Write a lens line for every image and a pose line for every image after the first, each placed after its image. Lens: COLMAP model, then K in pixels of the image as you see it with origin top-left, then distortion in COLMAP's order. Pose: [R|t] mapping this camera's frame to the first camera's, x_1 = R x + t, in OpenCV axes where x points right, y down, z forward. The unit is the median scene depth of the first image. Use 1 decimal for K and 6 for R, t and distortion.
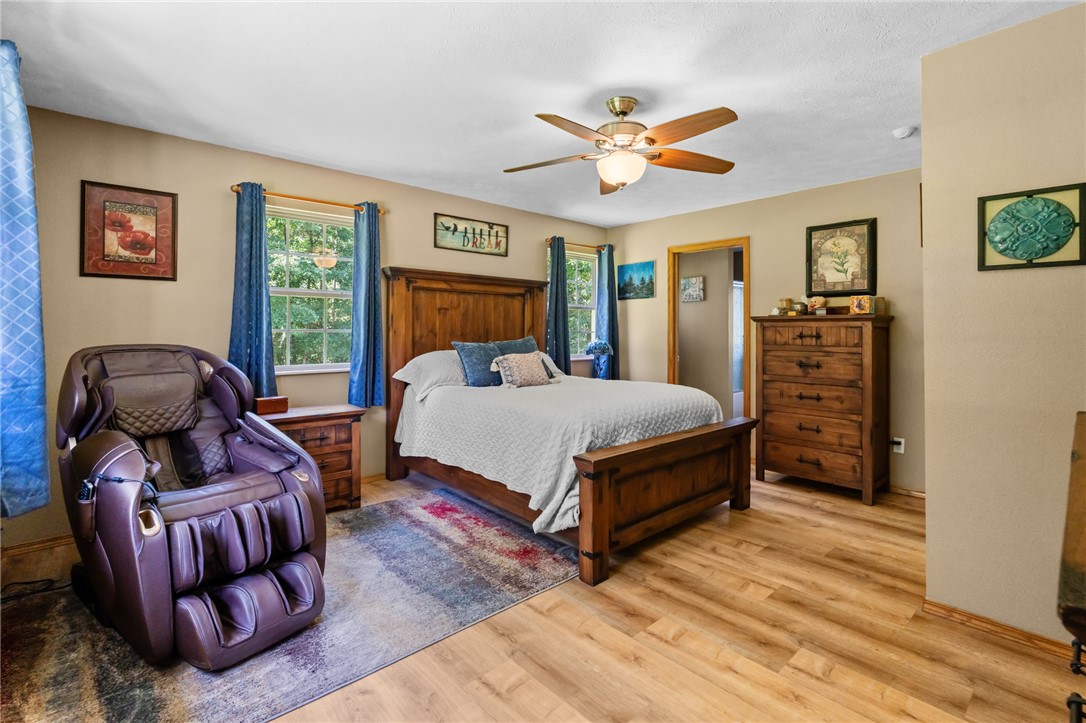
lens RADIAL K [[497.0, 0, 542.9], [0, 497.0, 319.9], [0, 0, 1]] dist [-0.001717, 0.000156]
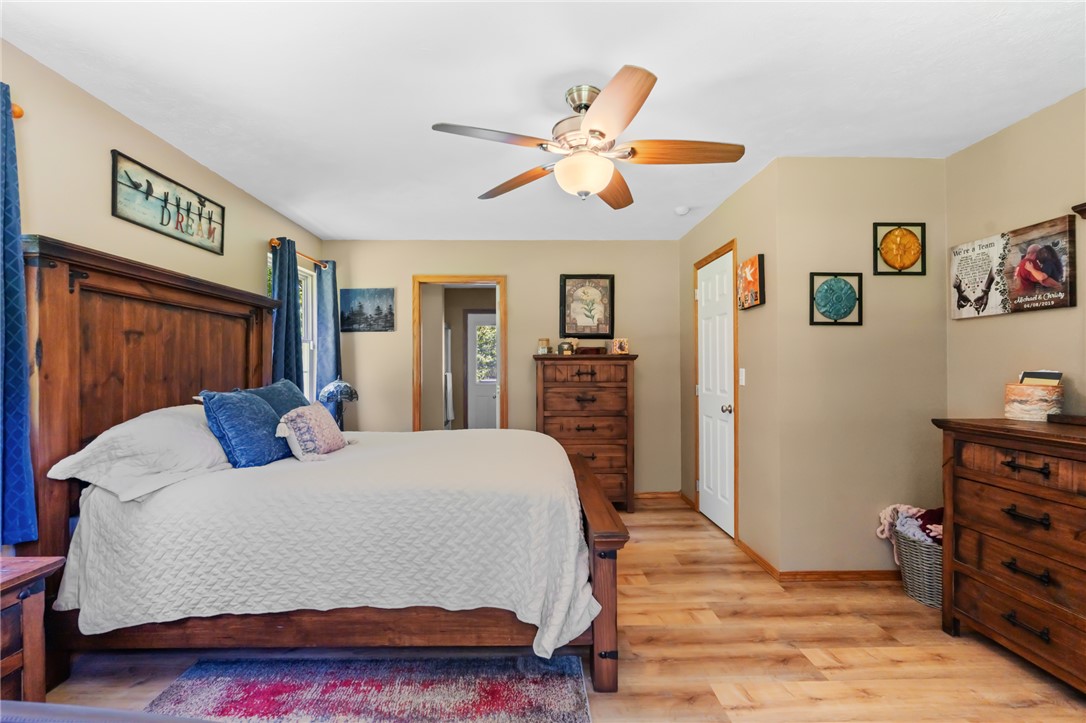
lens RADIAL K [[488.1, 0, 540.2], [0, 488.1, 362.8], [0, 0, 1]] dist [-0.005175, -0.000148]
pose [[0.657825, 0.002071, 0.753168, -0.346845], [-0.009832, 0.999935, 0.005838, 0.003761], [-0.753106, -0.011245, 0.657803, 0.356444]]
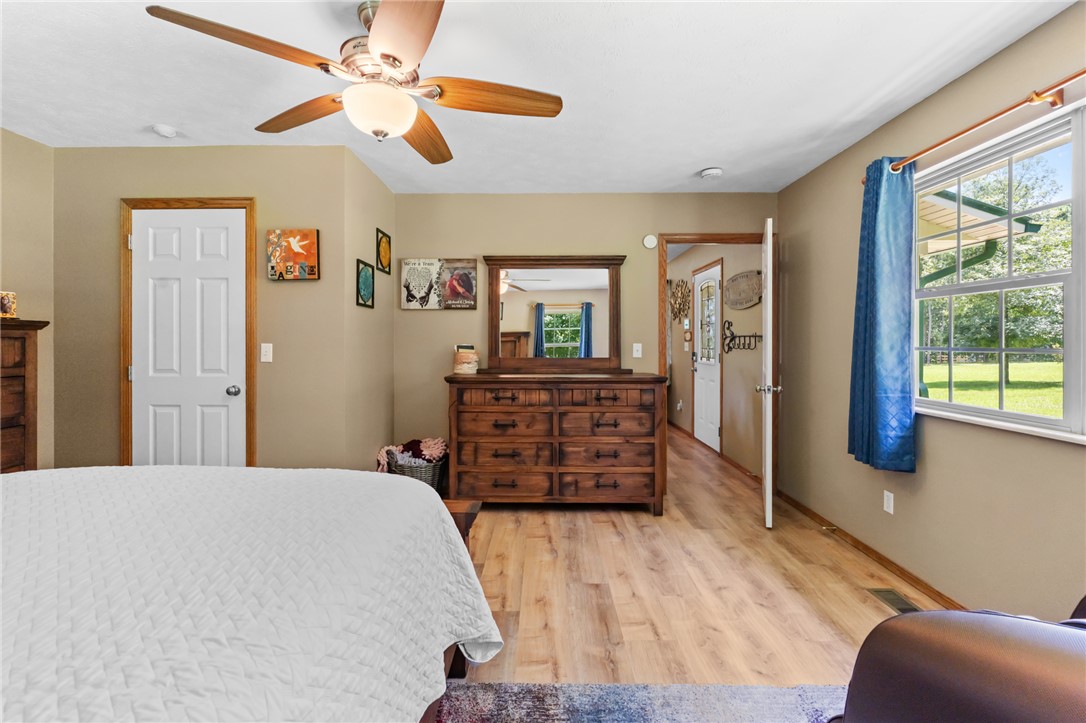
lens RADIAL K [[493.4, 0, 533.7], [0, 493.4, 337.3], [0, 0, 1]] dist [-0.005217, 0.000103]
pose [[-0.725925, 0.001865, 0.687771, -0.322440], [-0.016984, 0.999643, -0.020638, 0.014111], [-0.687564, -0.026662, -0.725634, 0.930295]]
